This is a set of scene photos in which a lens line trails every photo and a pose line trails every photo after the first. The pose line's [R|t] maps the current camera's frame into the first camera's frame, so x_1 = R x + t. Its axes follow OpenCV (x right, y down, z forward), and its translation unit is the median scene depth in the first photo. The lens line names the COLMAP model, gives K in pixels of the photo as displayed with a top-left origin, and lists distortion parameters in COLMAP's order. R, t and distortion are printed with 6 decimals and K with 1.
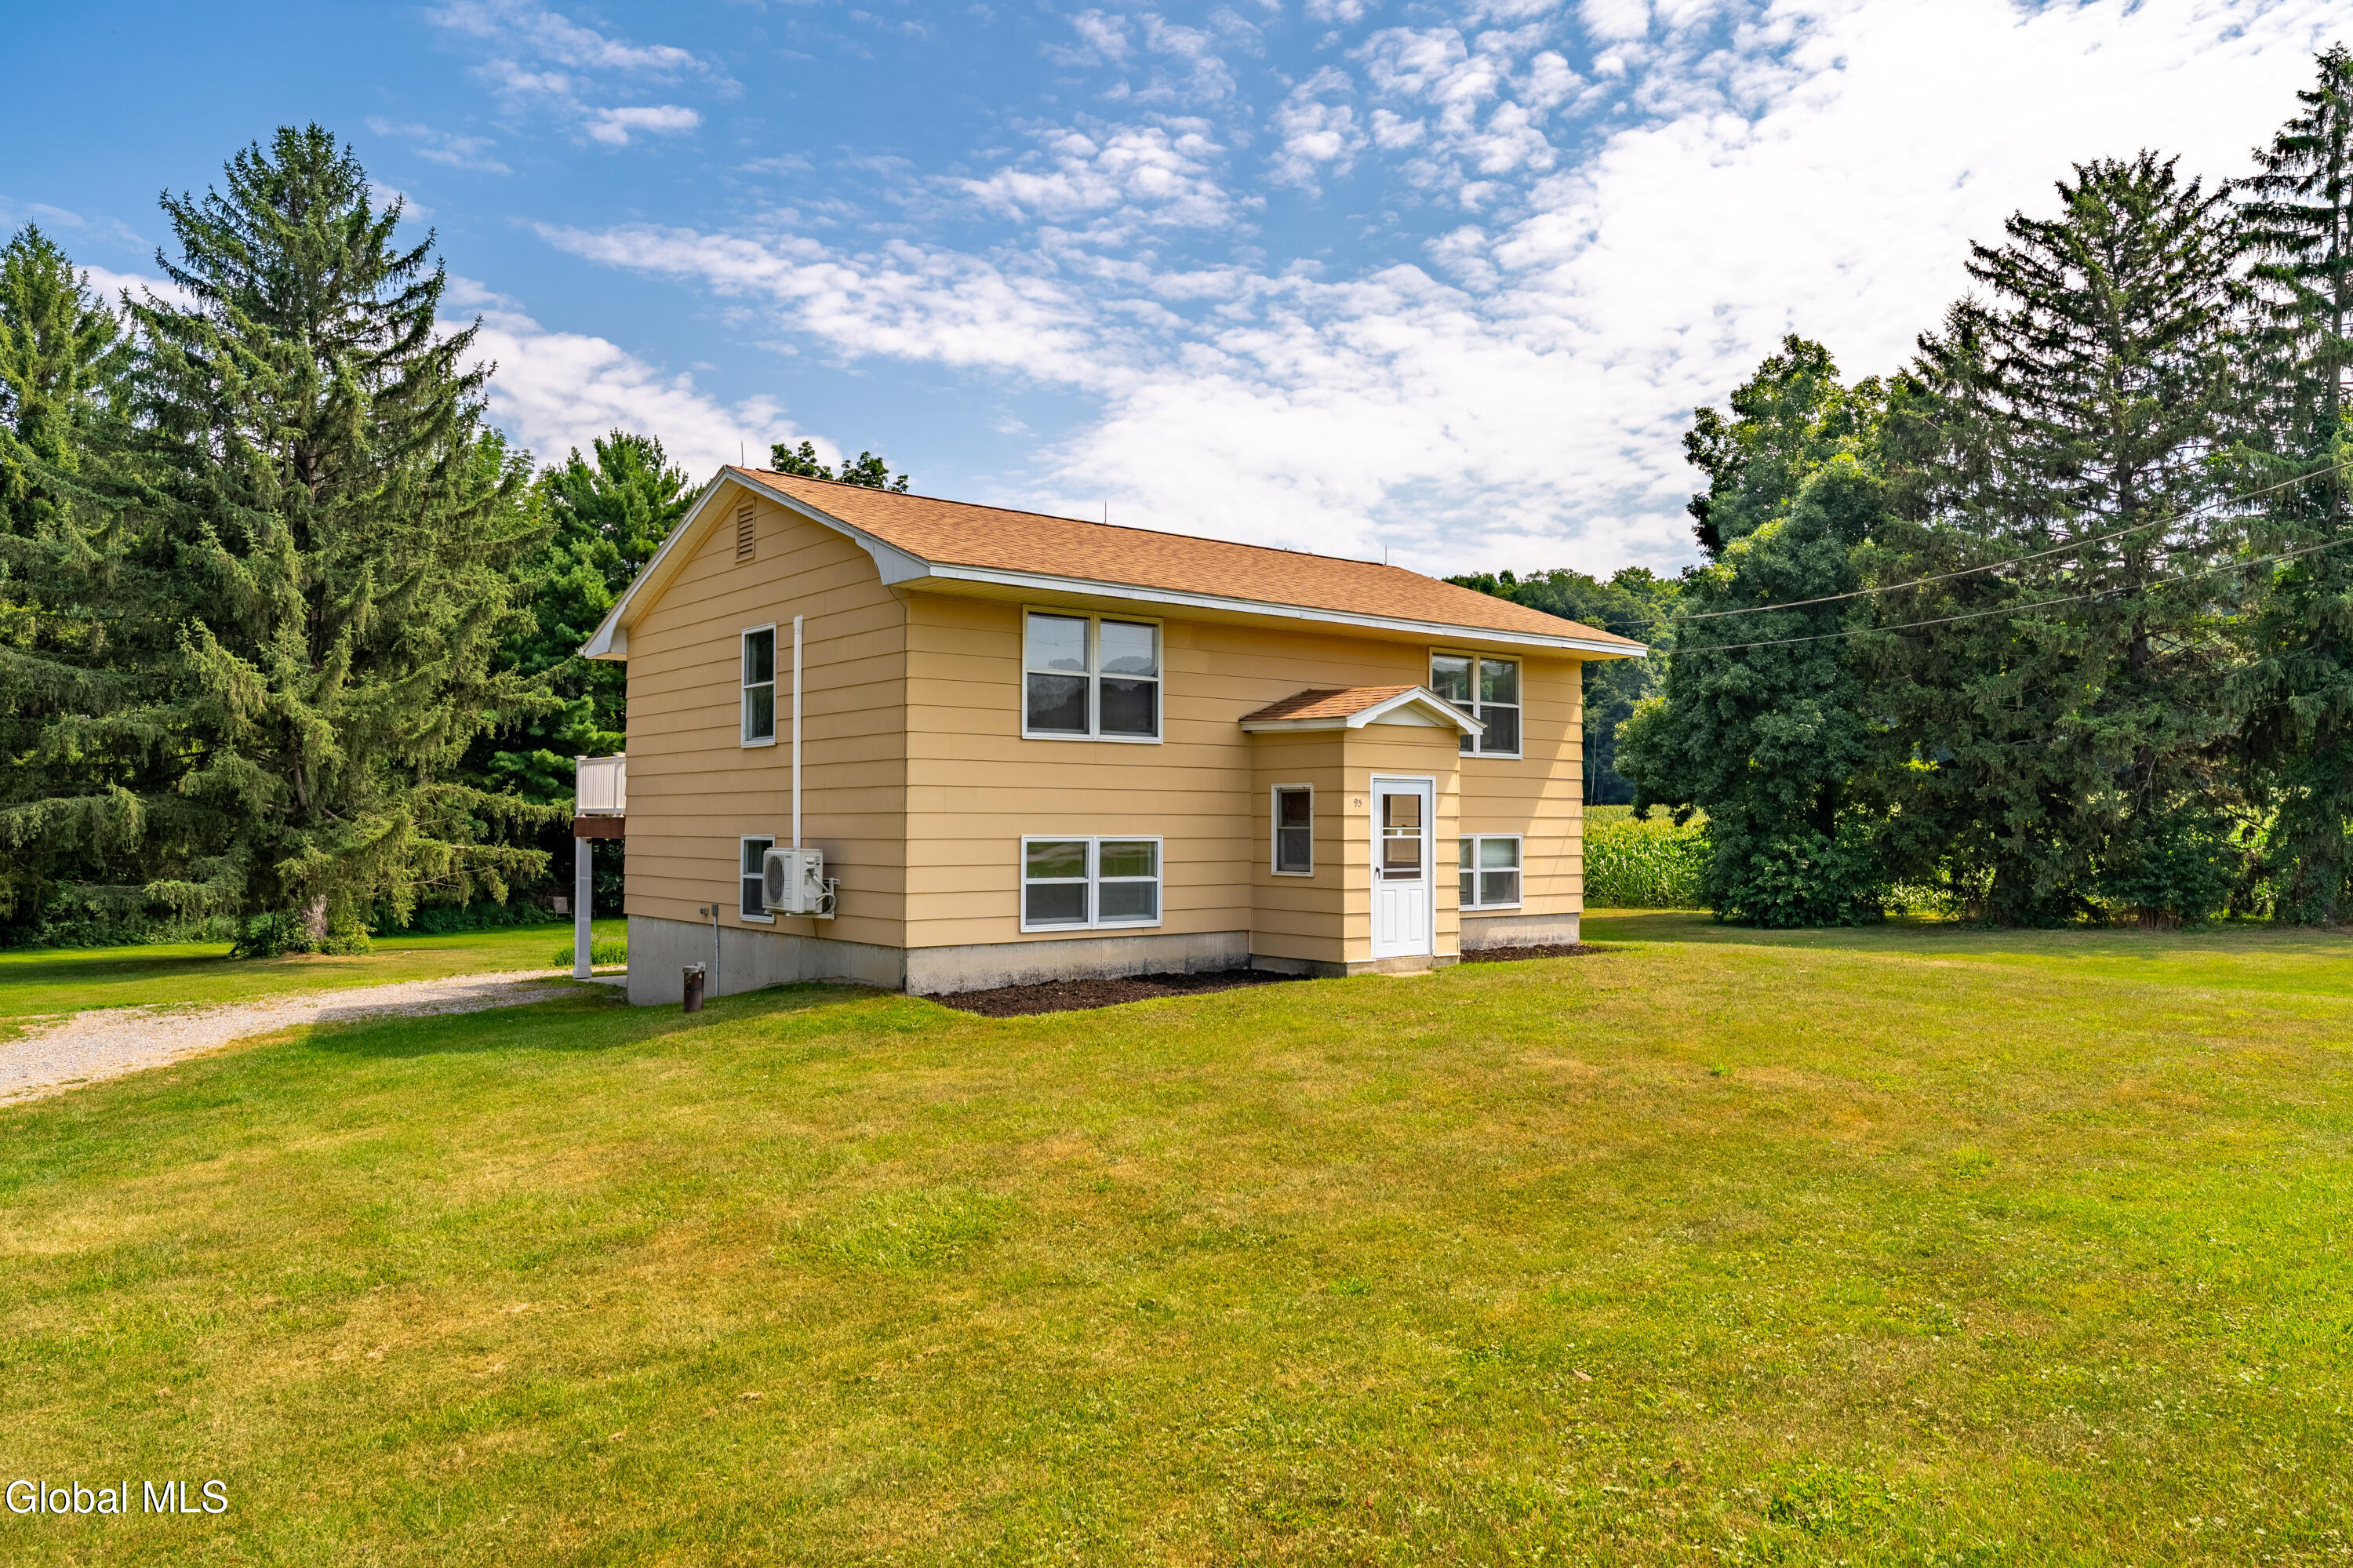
lens RADIAL K [[1613.1, 0, 1171.8], [0, 1613.1, 791.2], [0, 0, 1]] dist [-0.001350, -0.000577]
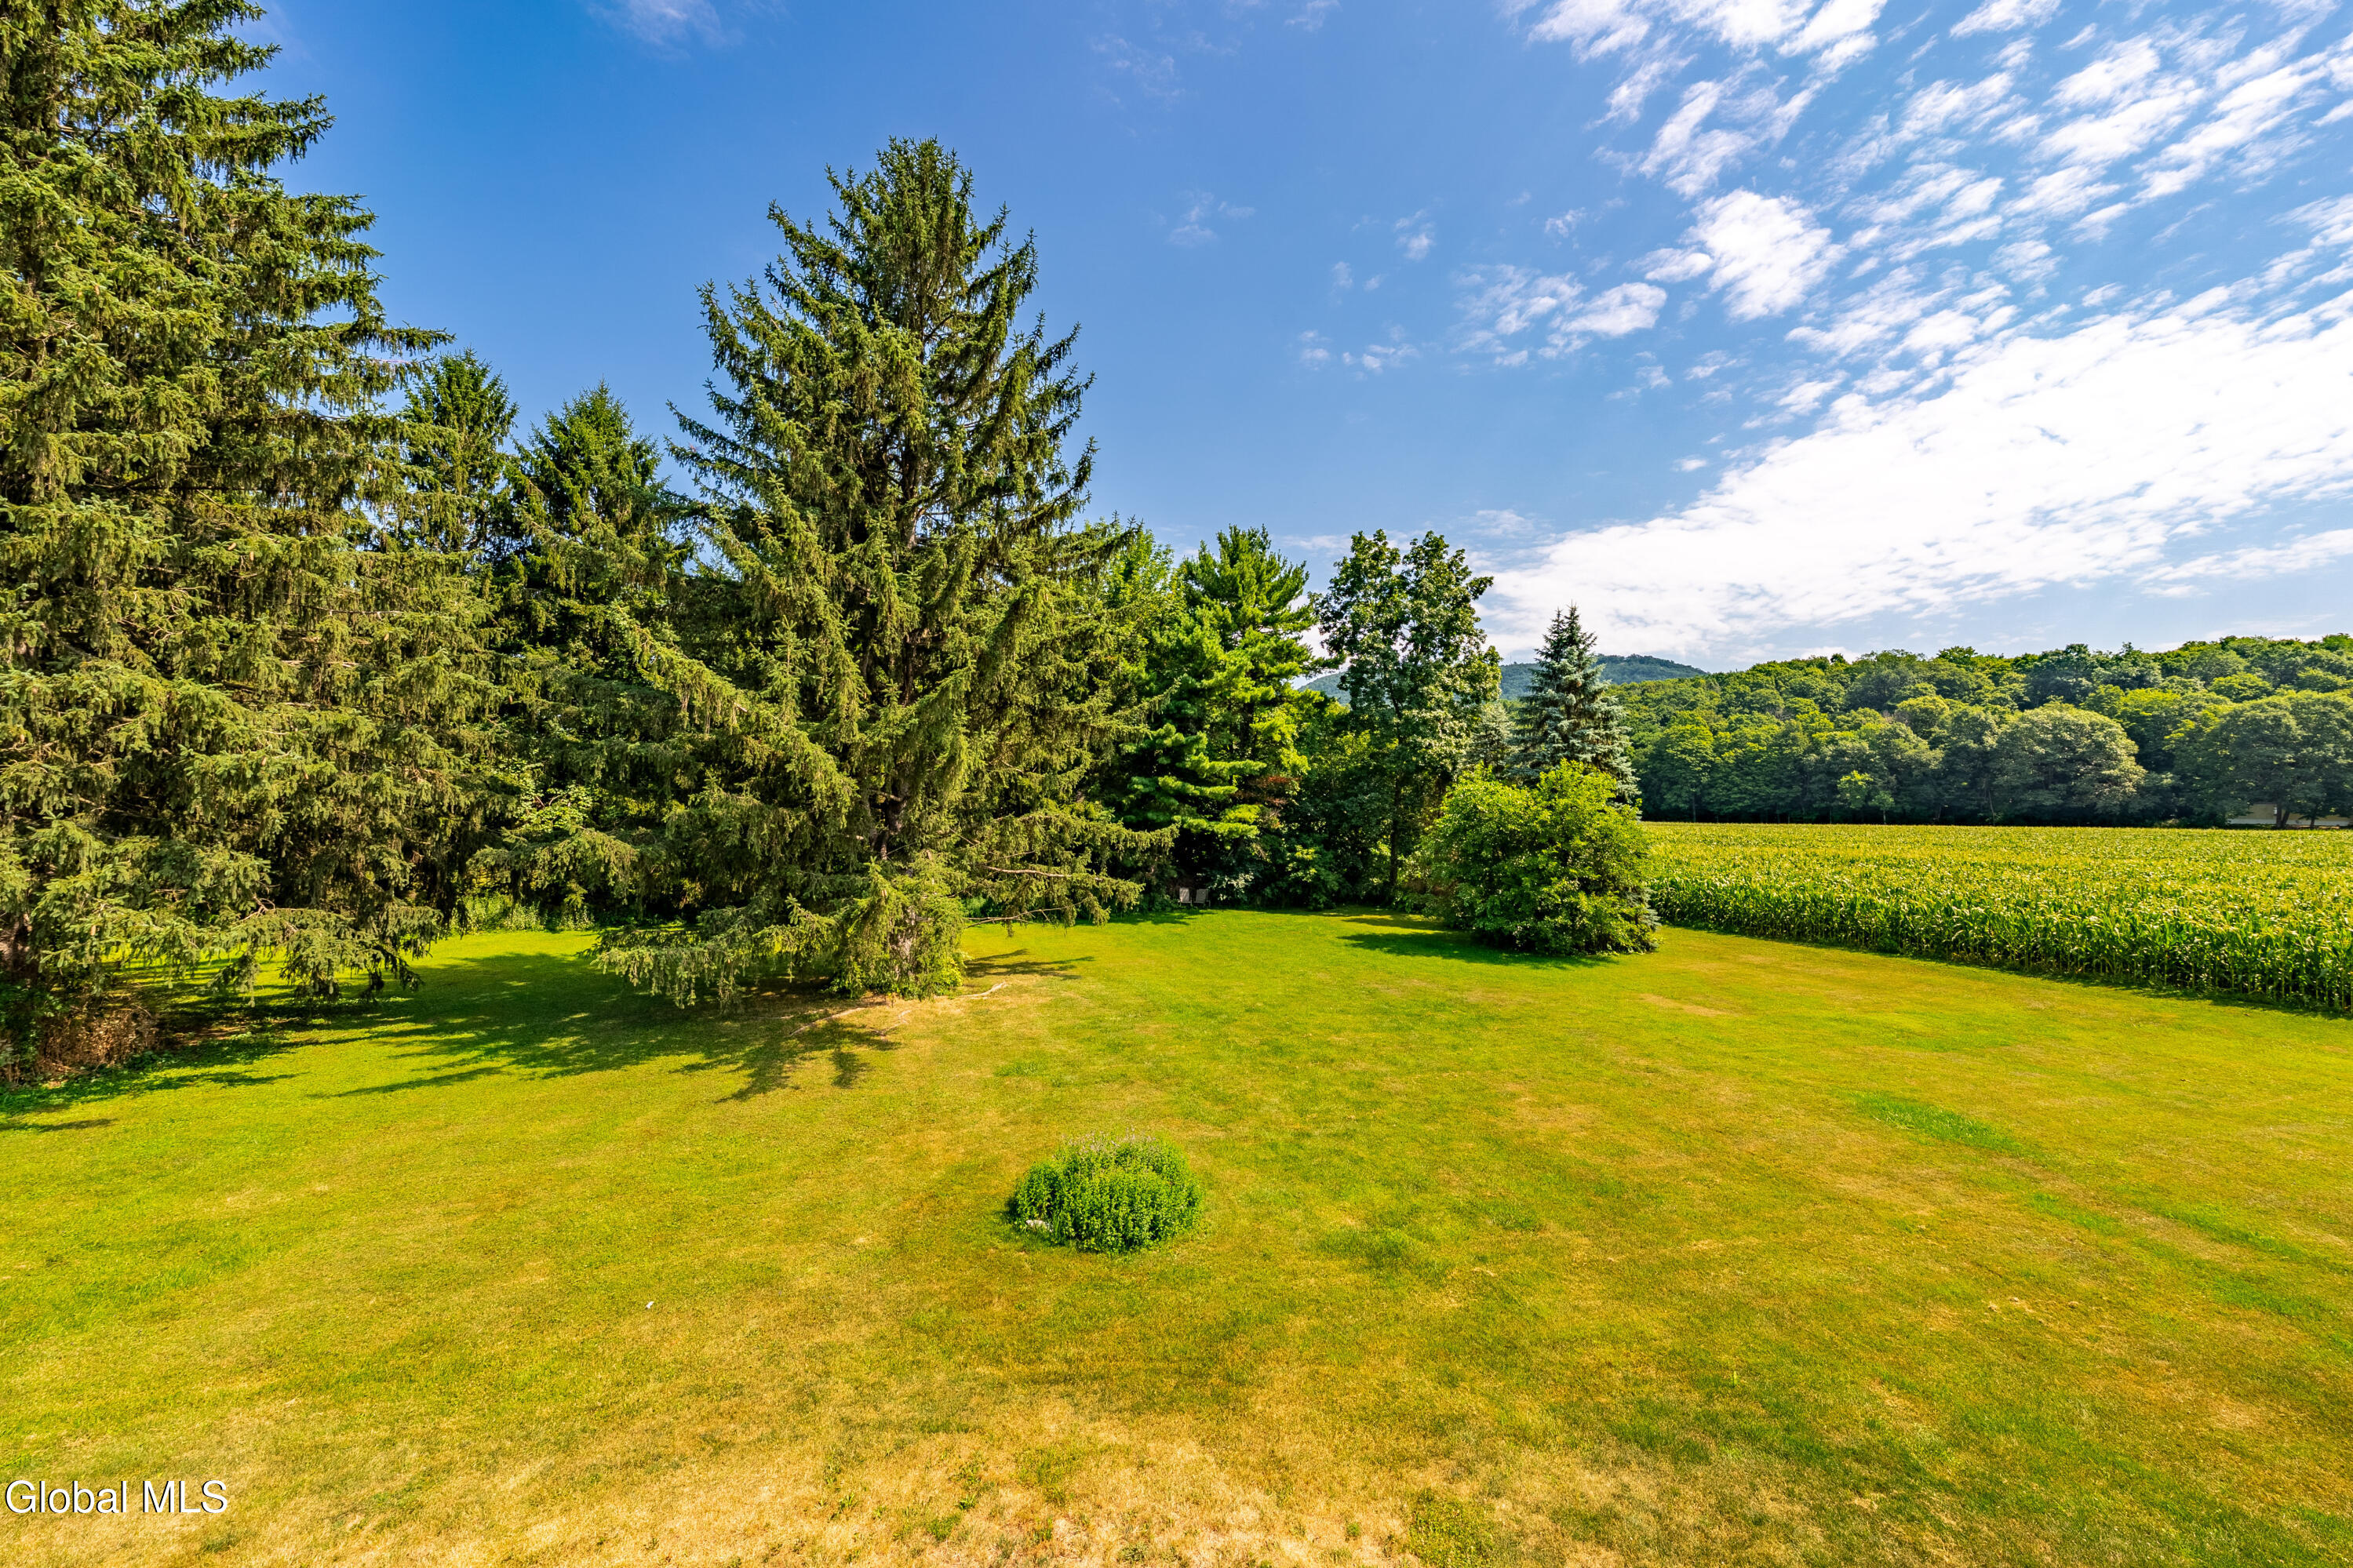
lens RADIAL K [[832.7, 0, 1188.0], [0, 832.7, 783.3], [0, 0, 1]] dist [0.000498, -0.000158]
pose [[0.918400, 0.018058, -0.395241, -0.172222], [-0.022825, 0.999712, -0.007362, -0.021631], [0.394994, 0.015783, 0.918548, 0.581457]]
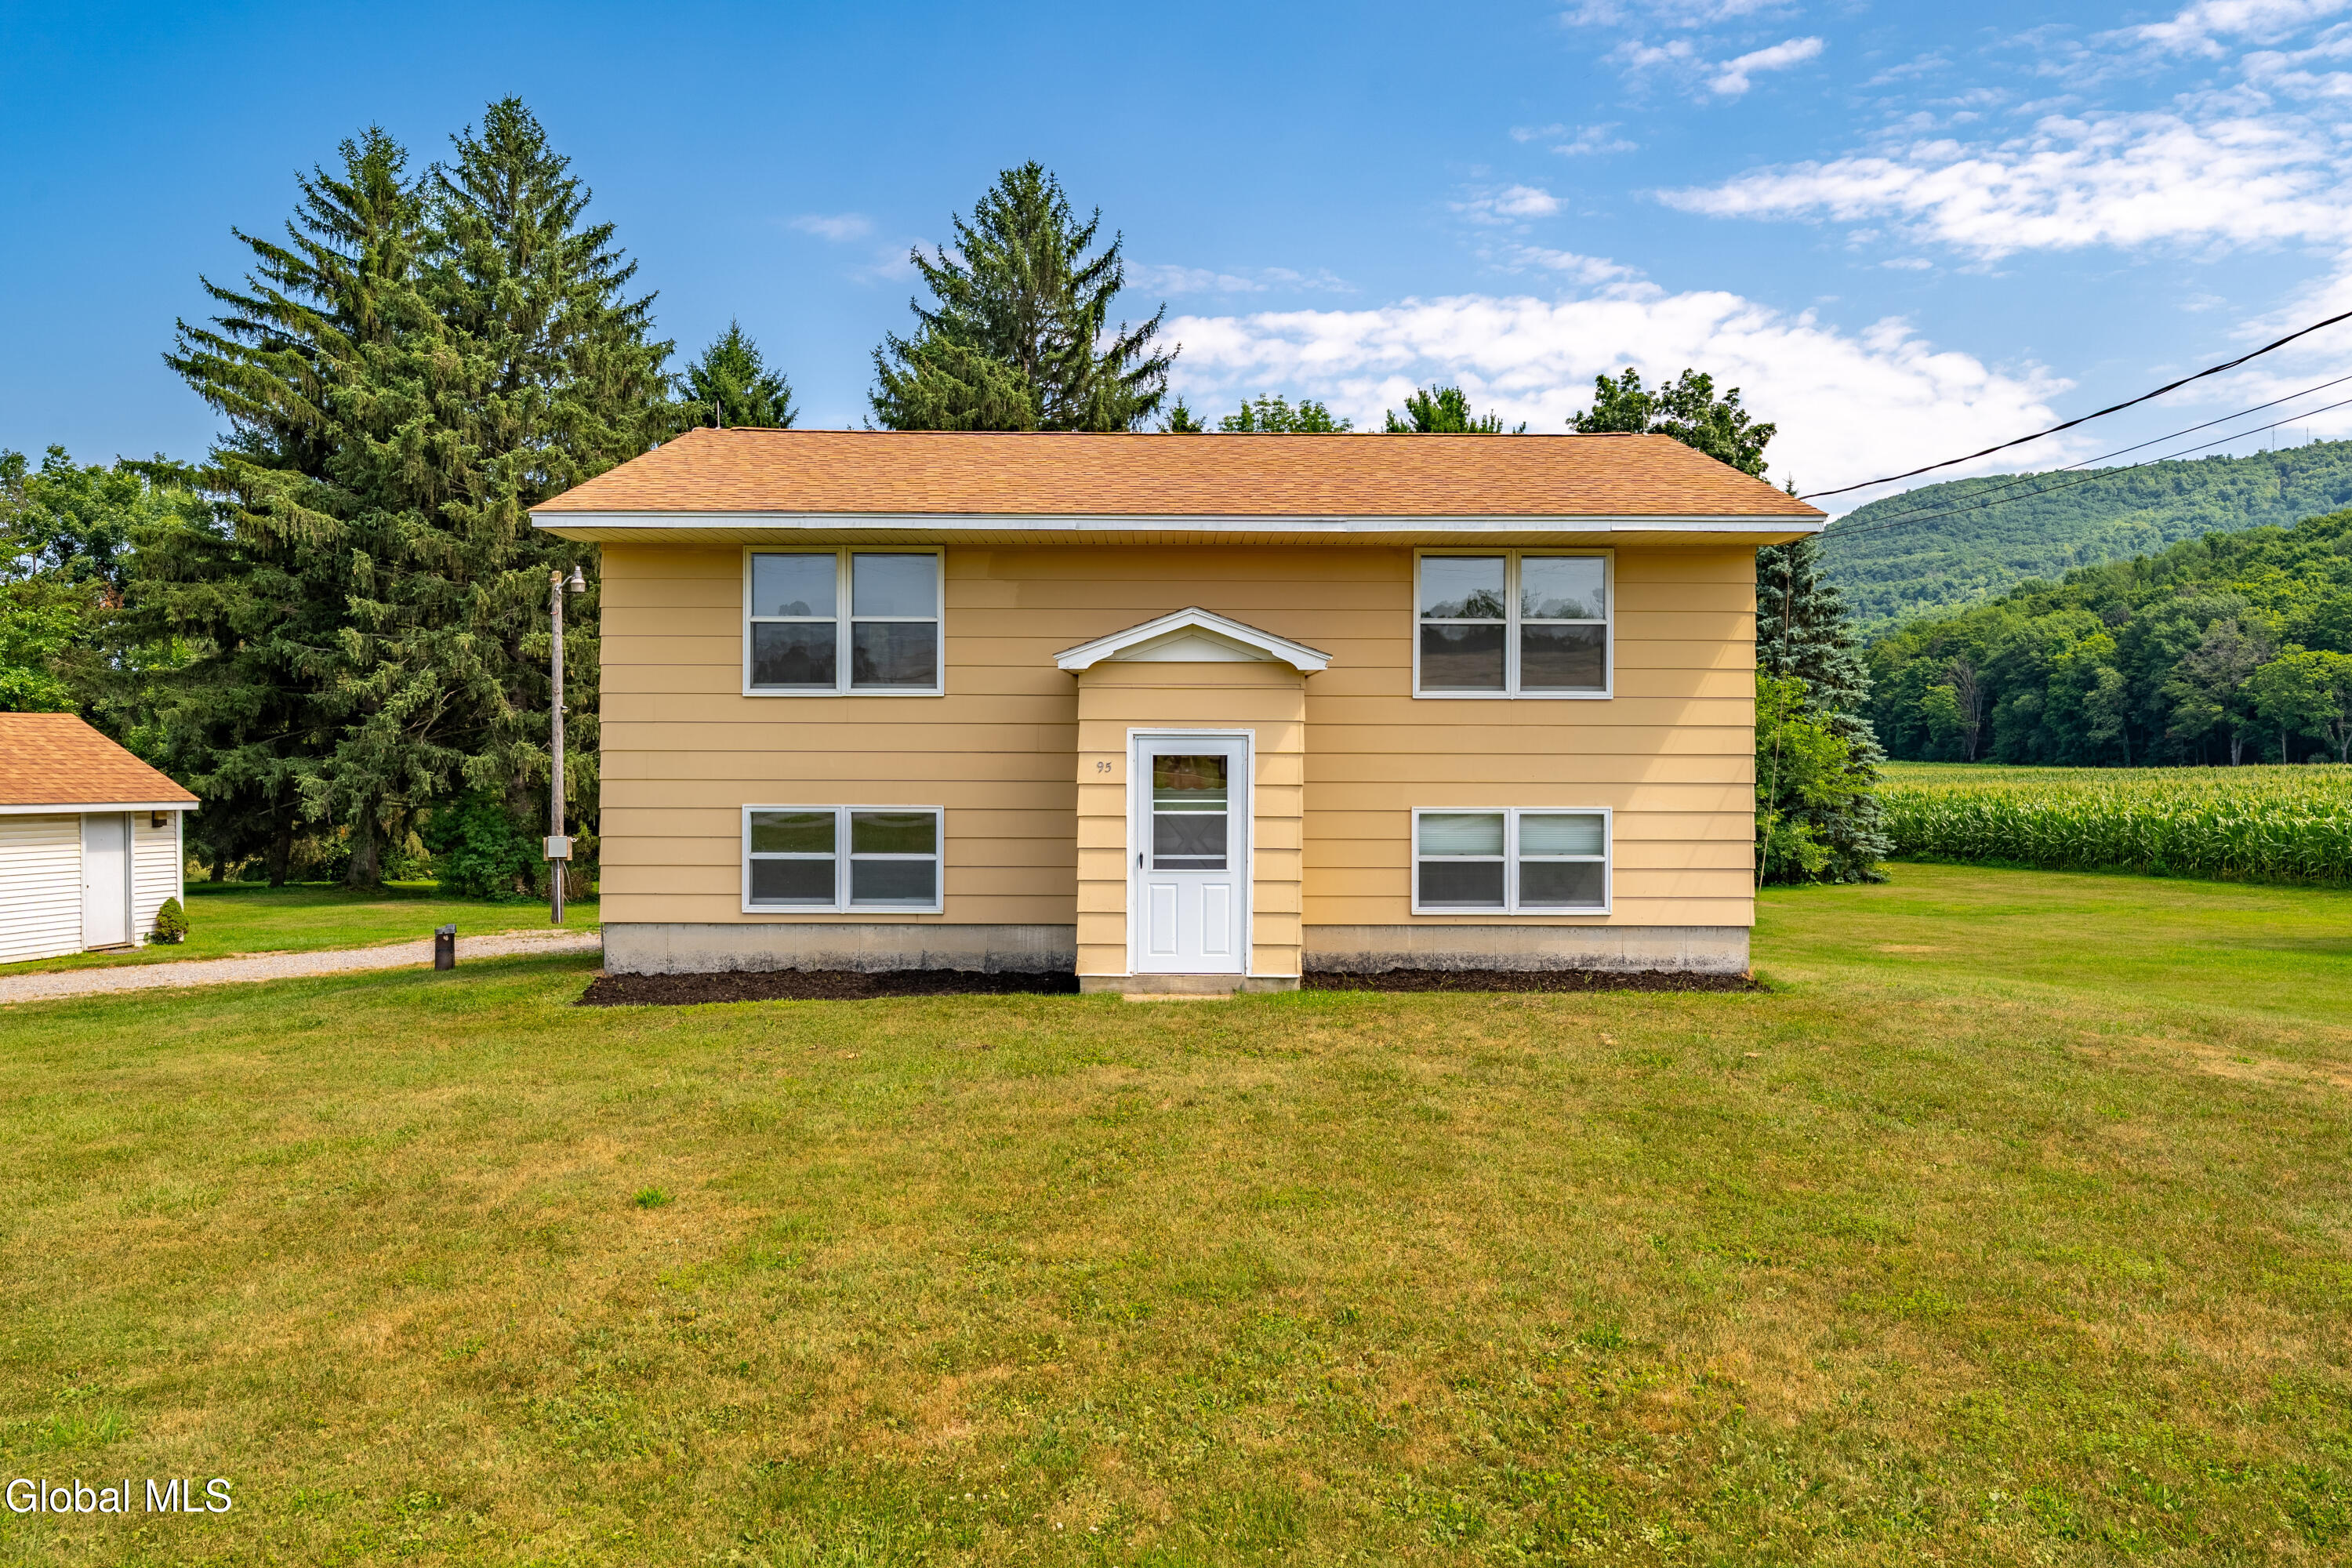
lens RADIAL K [[1571.6, 0, 1176.0], [0, 1571.6, 784.0], [0, 0, 1]] dist [-0.003520, -0.002239]
pose [[0.773298, 0.005877, -0.634016, 0.248034], [0.013817, 0.999563, 0.026119, -0.001405], [0.633893, -0.028958, 0.772879, 0.183500]]
